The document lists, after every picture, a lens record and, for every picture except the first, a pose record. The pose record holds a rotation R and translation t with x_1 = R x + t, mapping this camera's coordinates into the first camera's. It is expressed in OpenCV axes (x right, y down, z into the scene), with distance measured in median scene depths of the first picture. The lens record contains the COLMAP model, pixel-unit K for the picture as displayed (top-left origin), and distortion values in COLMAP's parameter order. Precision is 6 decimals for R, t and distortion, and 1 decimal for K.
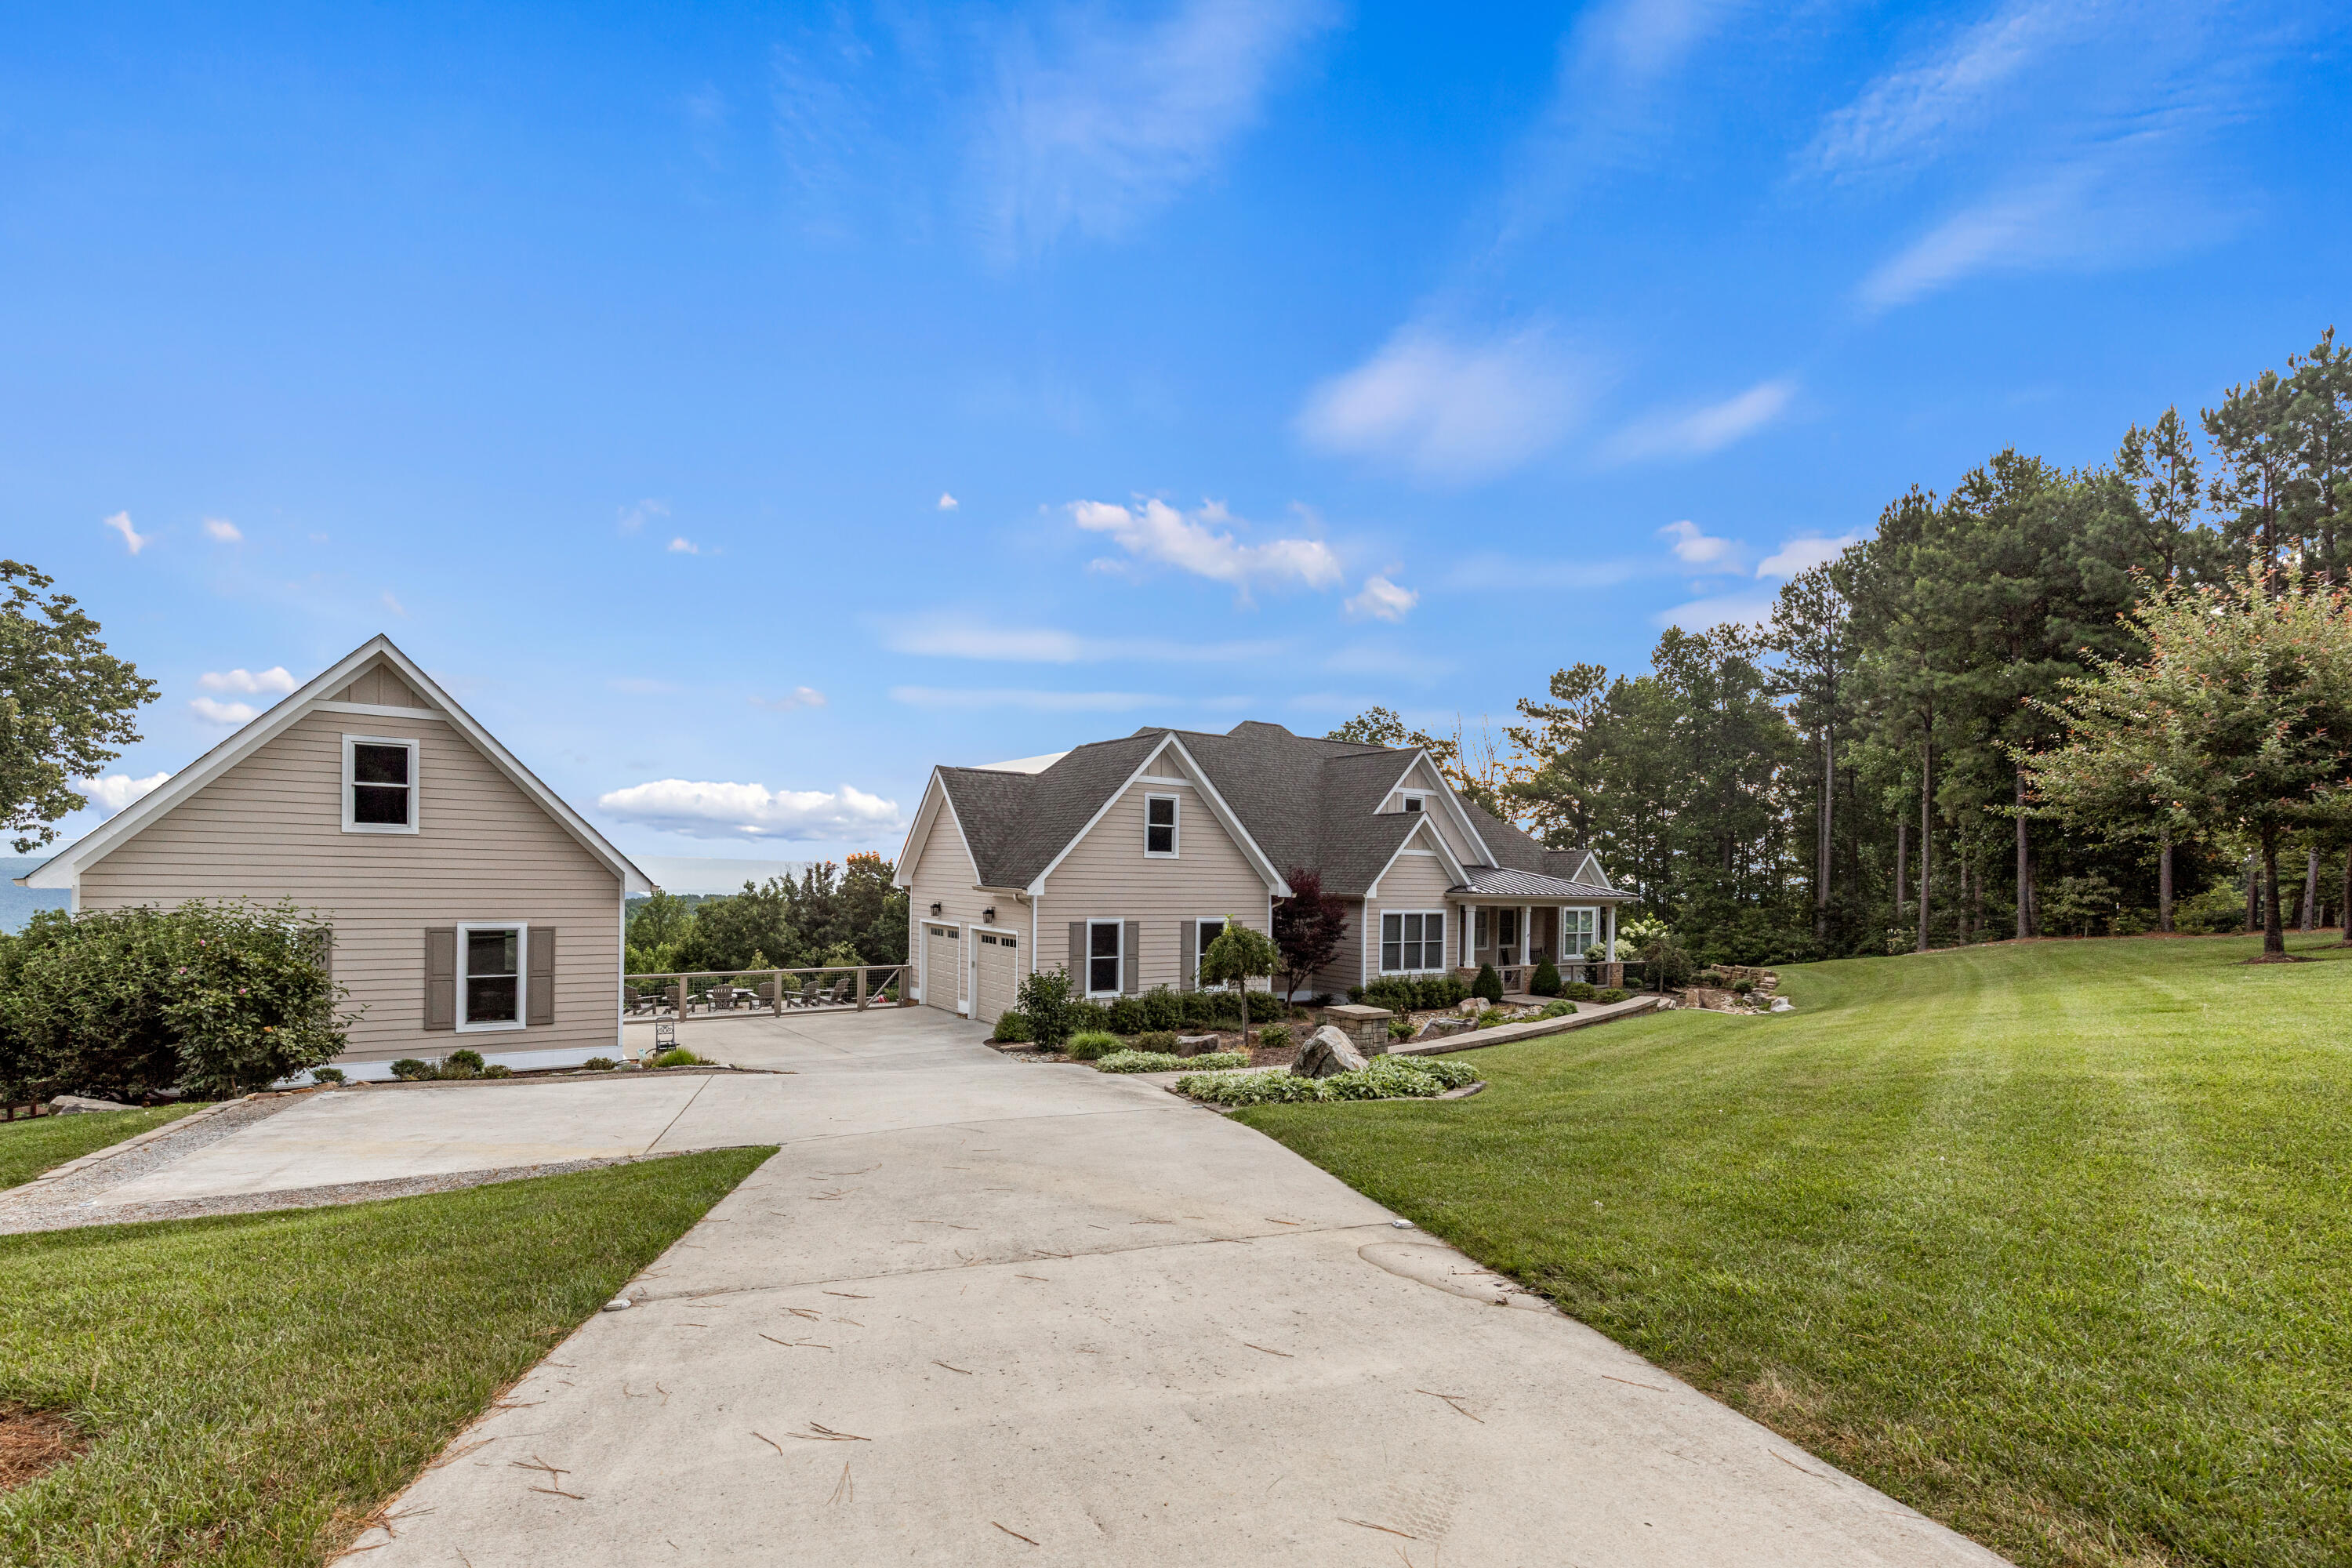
lens RADIAL K [[1094.2, 0, 1199.7], [0, 1094.2, 818.9], [0, 0, 1]] dist [0.008937, -0.000937]
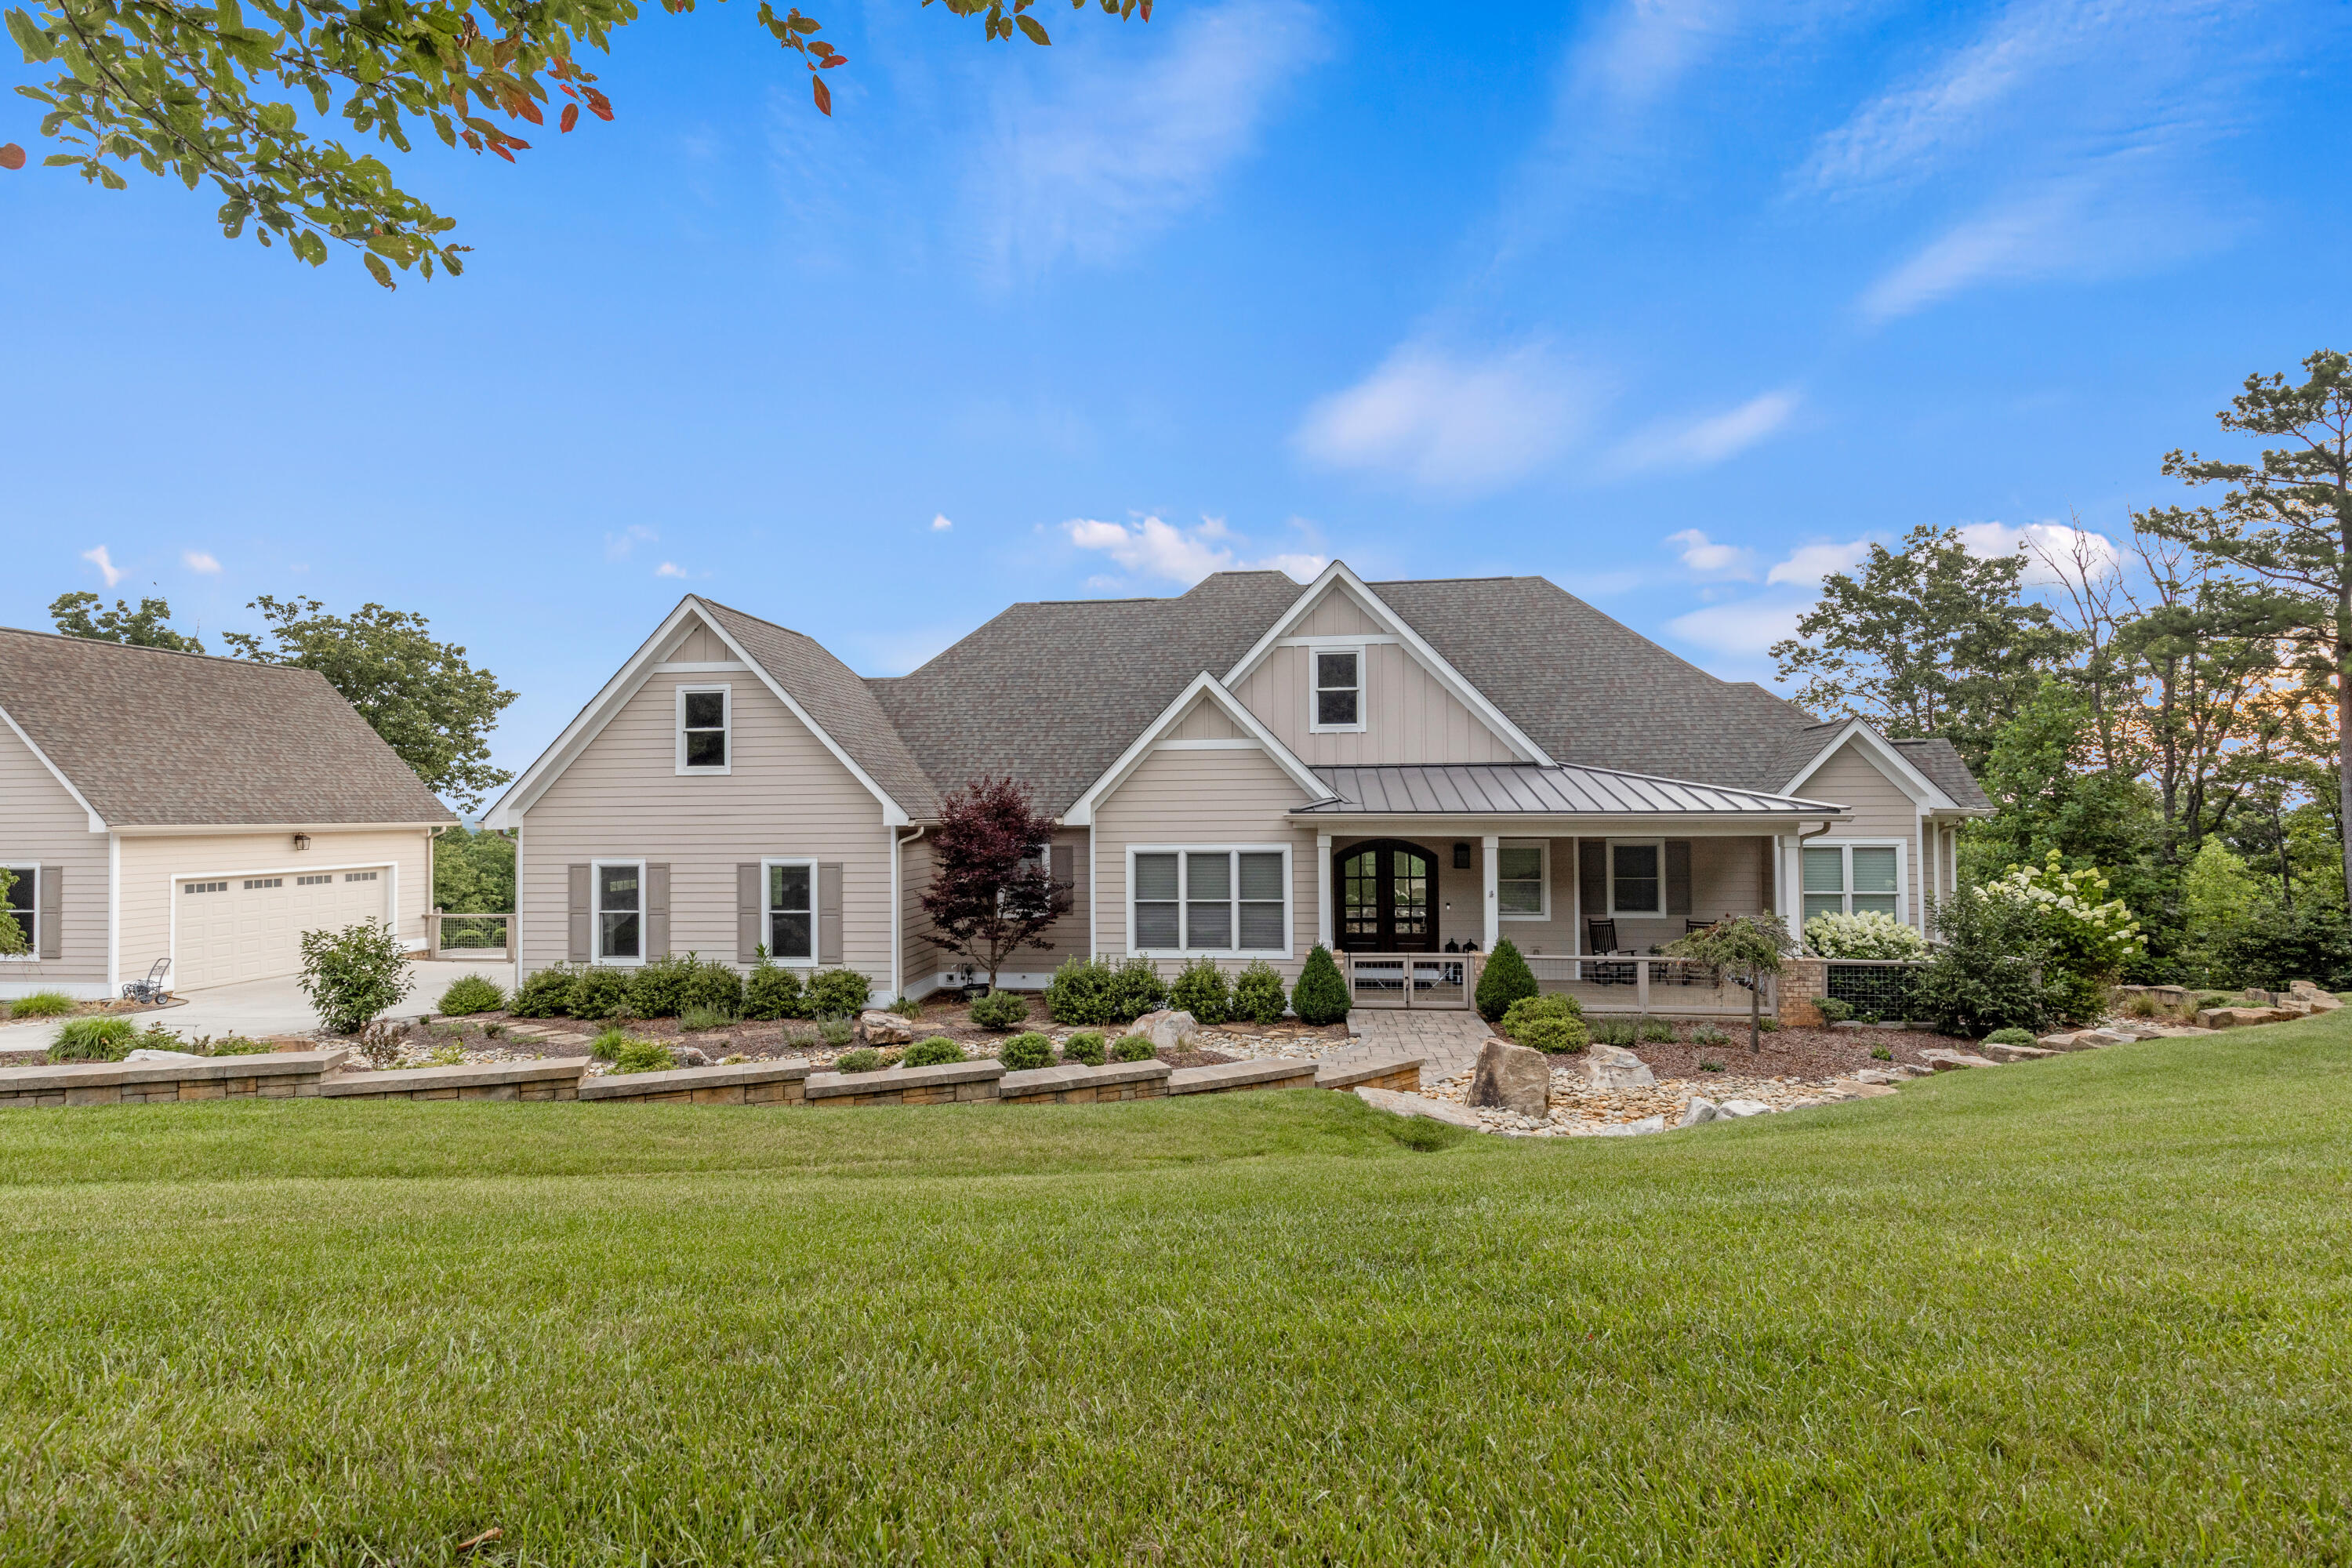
lens RADIAL K [[1094.2, 0, 1151.0], [0, 1094.2, 745.5], [0, 0, 1]] dist [0.008937, -0.000937]
pose [[0.744562, -0.071405, -0.663724, 0.655645], [0.058344, 0.997419, -0.041855, 0.063031], [0.664999, -0.007561, 0.746806, 0.651451]]
